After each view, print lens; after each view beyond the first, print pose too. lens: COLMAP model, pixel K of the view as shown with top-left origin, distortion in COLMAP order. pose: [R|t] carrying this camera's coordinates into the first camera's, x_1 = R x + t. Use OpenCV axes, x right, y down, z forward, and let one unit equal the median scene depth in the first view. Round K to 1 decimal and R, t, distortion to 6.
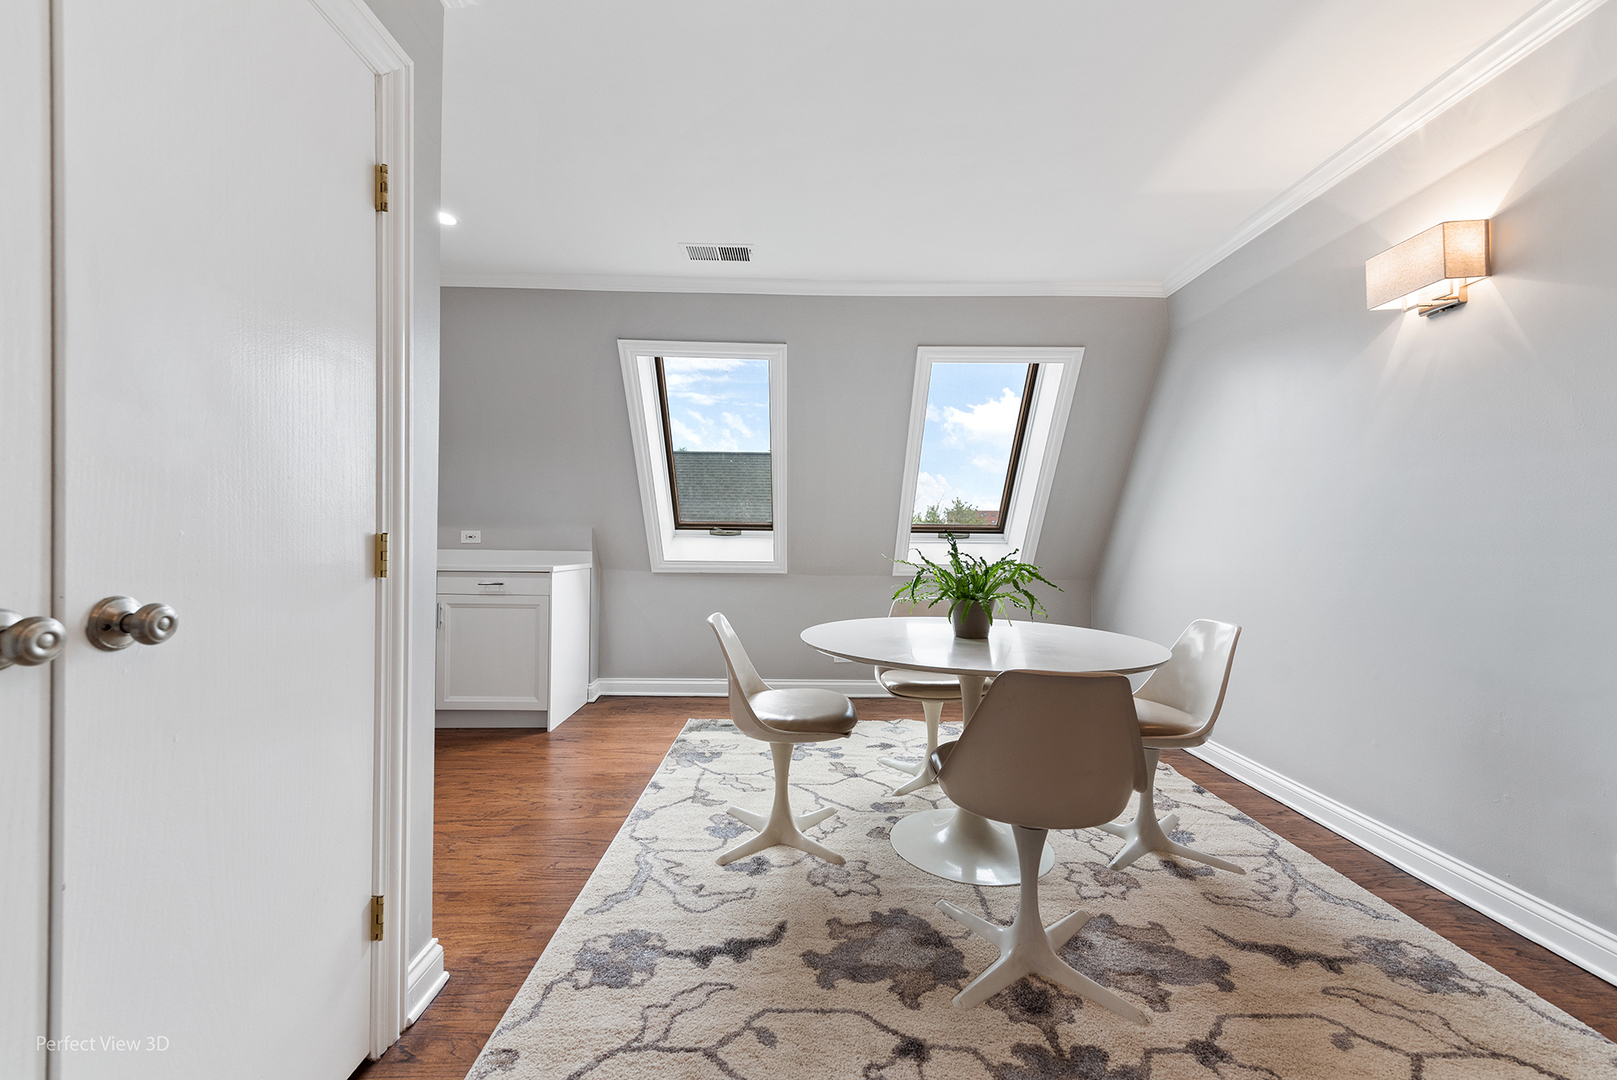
lens RADIAL K [[635.7, 0, 810.2], [0, 635.7, 547.3], [0, 0, 1]] dist [0.014254, -0.003811]
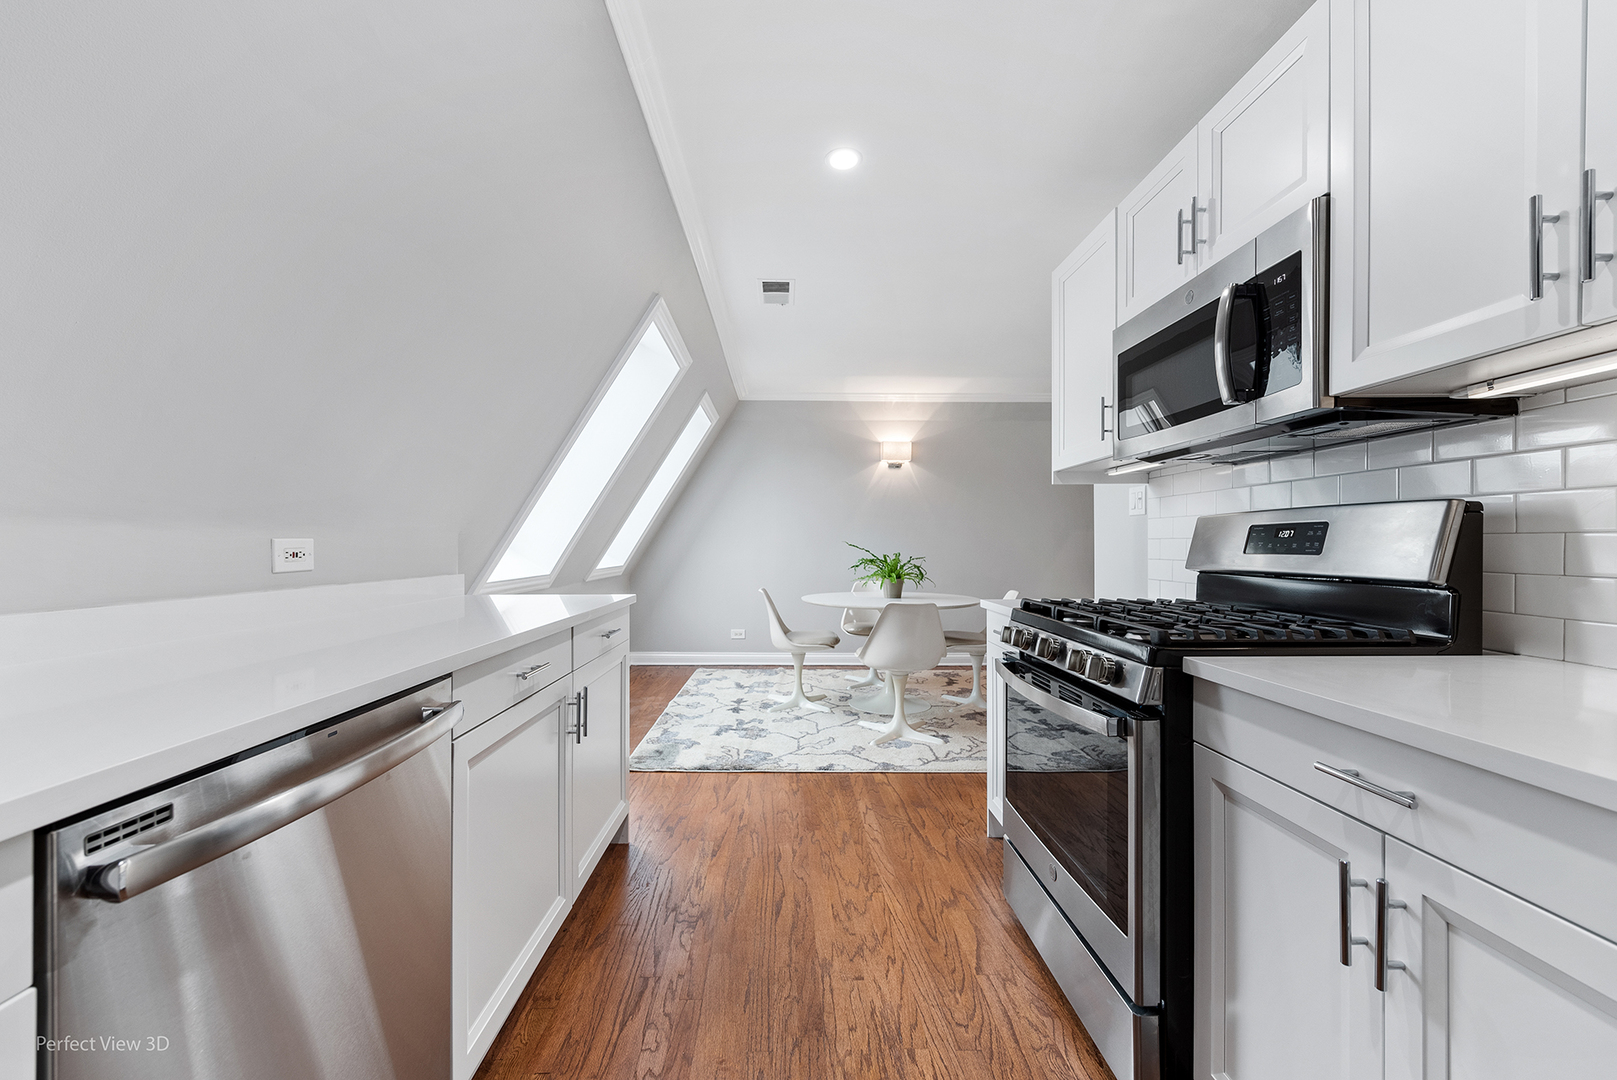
lens RADIAL K [[635.7, 0, 804.1], [0, 635.7, 545.2], [0, 0, 1]] dist [0.014254, -0.003811]
pose [[-0.014877, -0.014293, 0.999787, -1.655591], [0.001960, 0.999895, 0.014324, -0.048280], [-0.999887, 0.002172, -0.014848, 1.271563]]
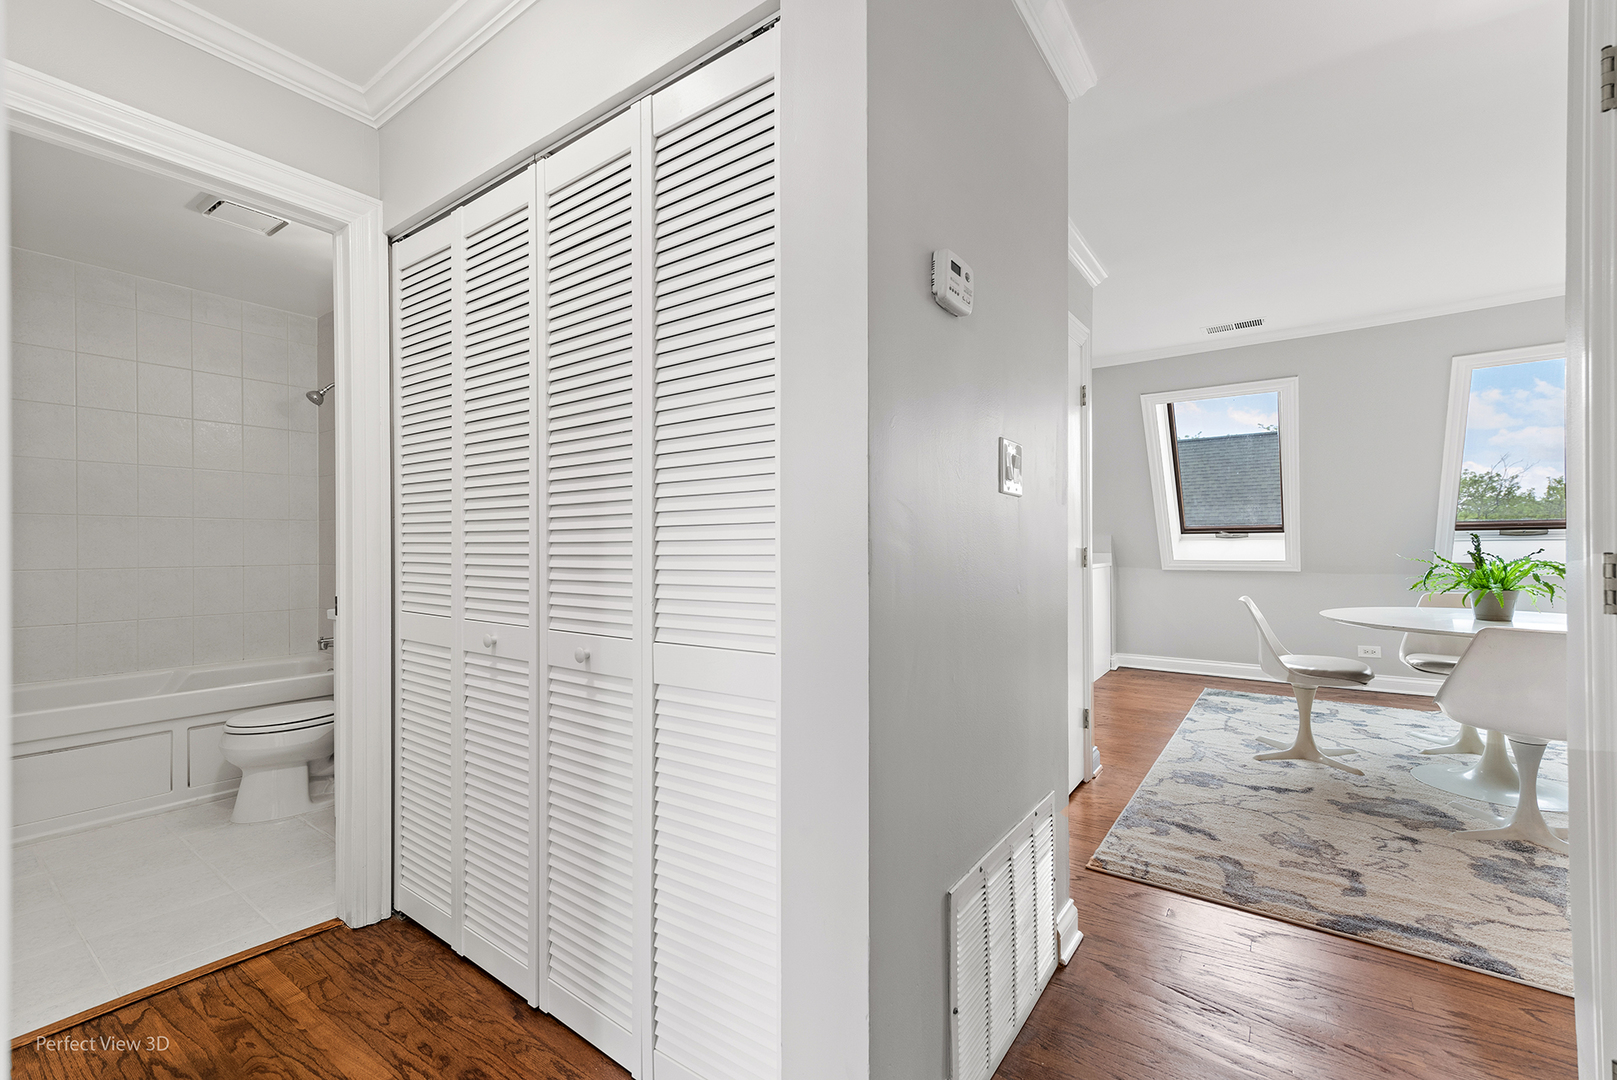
lens RADIAL K [[680.1, 0, 797.3], [0, 680.1, 543.4], [0, 0, 1]] dist [0.005196, -0.000680]
pose [[0.789679, -0.018554, -0.613239, 0.000552], [0.016186, 0.999825, -0.009407, -0.017828], [0.613306, -0.002497, 0.789841, -0.867468]]
